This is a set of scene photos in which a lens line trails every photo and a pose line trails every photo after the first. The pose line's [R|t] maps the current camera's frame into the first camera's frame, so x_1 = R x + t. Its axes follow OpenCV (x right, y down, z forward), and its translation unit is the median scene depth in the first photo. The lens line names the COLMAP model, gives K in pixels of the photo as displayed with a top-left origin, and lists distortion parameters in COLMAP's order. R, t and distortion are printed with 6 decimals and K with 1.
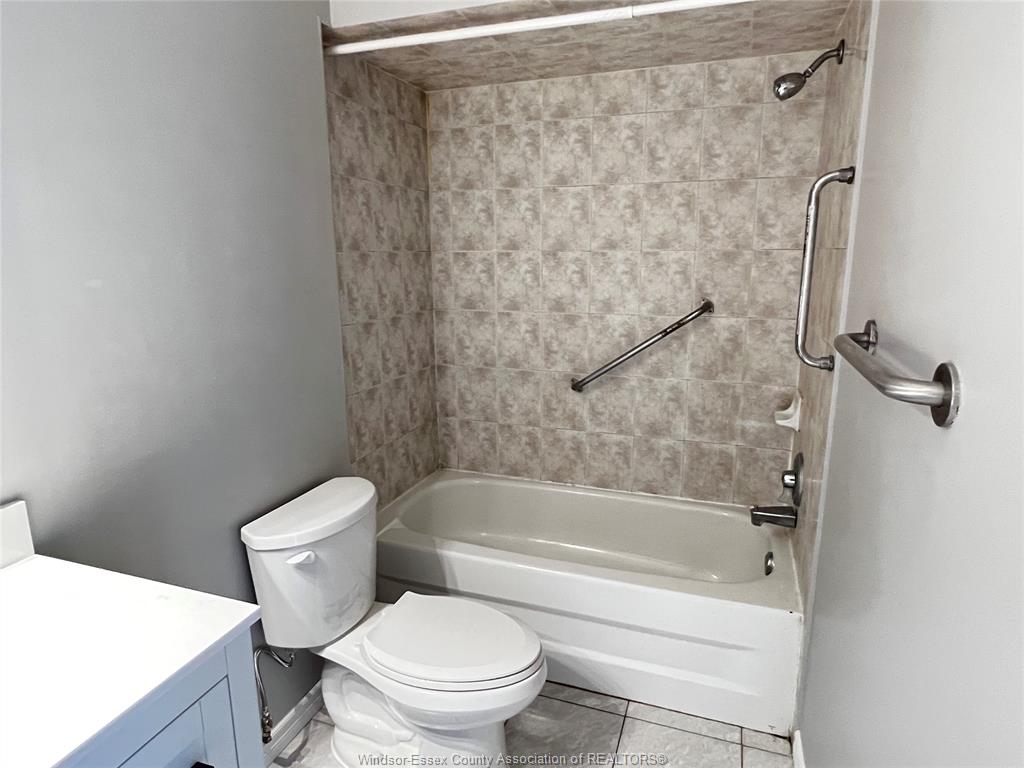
lens RADIAL K [[616.6, 0, 506.0], [0, 616.6, 387.8], [0, 0, 1]] dist [-0.002334, 0.000090]
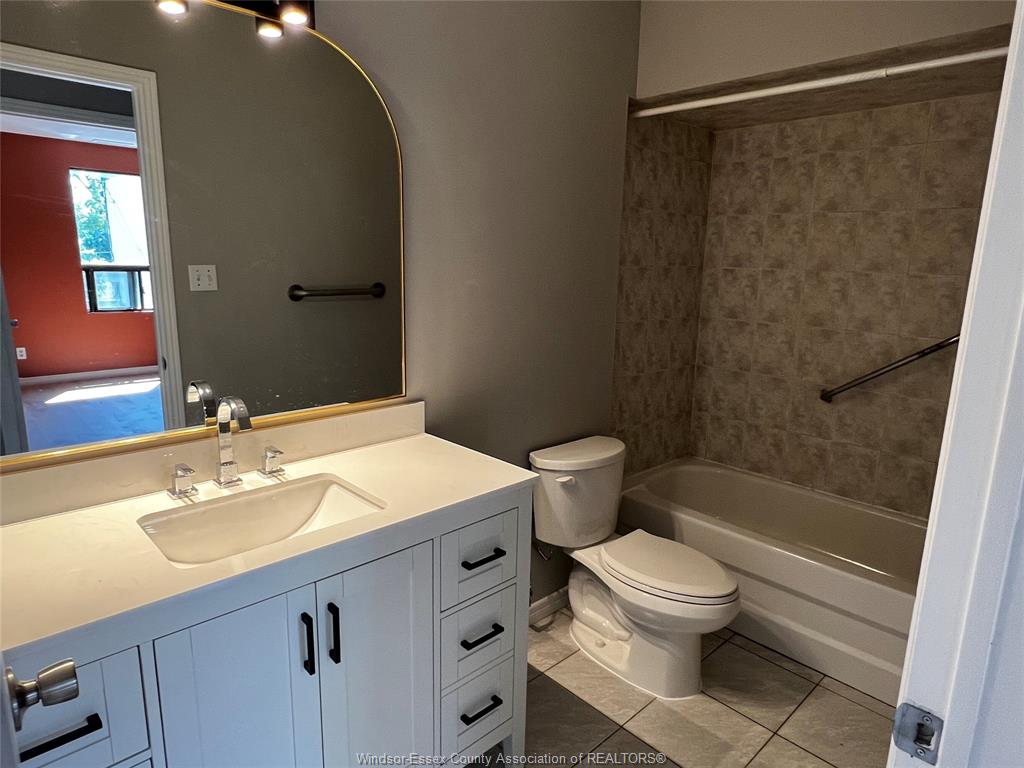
lens RADIAL K [[616.6, 0, 512.7], [0, 616.6, 384.6], [0, 0, 1]] dist [-0.002334, 0.000090]
pose [[0.897714, 0.114336, -0.425483, 0.085965], [-0.123194, 0.992360, 0.006744, 0.039605], [0.423004, 0.046363, 0.904941, -0.218242]]
